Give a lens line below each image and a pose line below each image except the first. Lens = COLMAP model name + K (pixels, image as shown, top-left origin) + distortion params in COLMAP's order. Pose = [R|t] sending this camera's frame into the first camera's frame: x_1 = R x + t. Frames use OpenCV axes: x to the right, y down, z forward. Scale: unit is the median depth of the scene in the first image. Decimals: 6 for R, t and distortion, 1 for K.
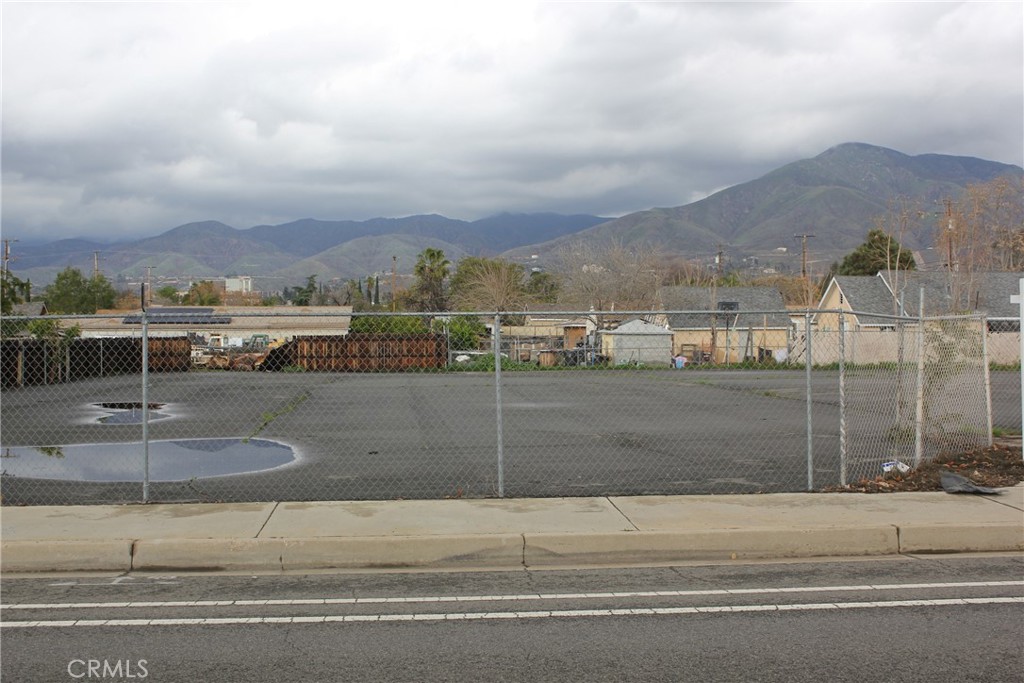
lens RADIAL K [[1247.1, 0, 505.0], [0, 1247.1, 366.9], [0, 0, 1]] dist [-0.093627, 0.172498]
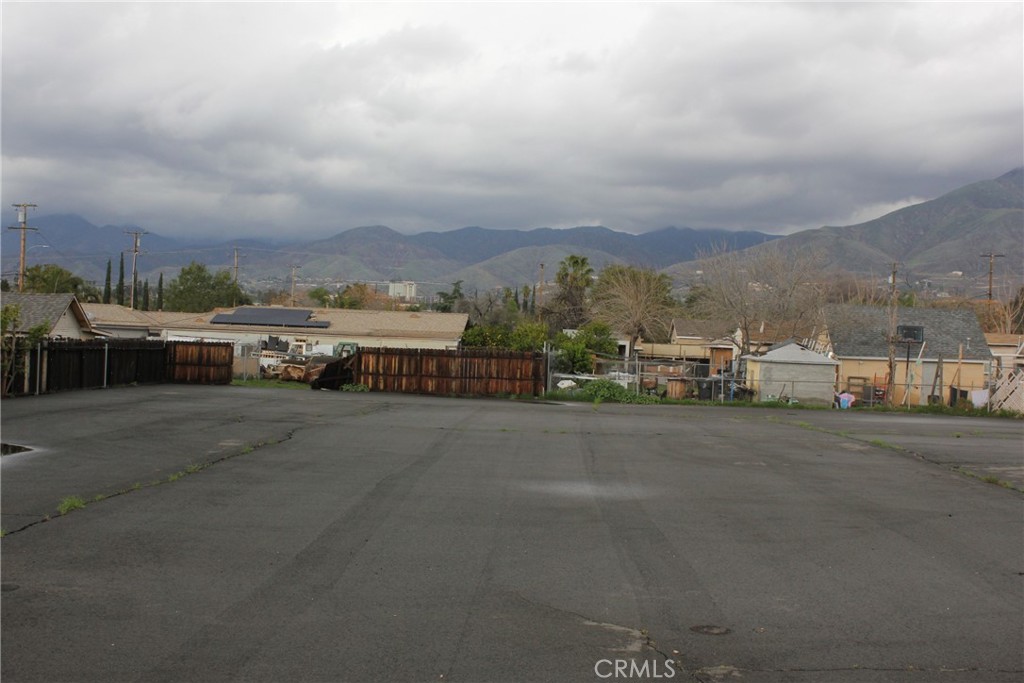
lens RADIAL K [[1247.1, 0, 505.0], [0, 1247.1, 366.9], [0, 0, 1]] dist [-0.093627, 0.172498]
pose [[0.990880, 0.042759, -0.127782, 0.027272], [-0.043942, 0.999013, -0.006451, -0.010589], [0.127380, 0.012007, 0.991781, 0.201120]]
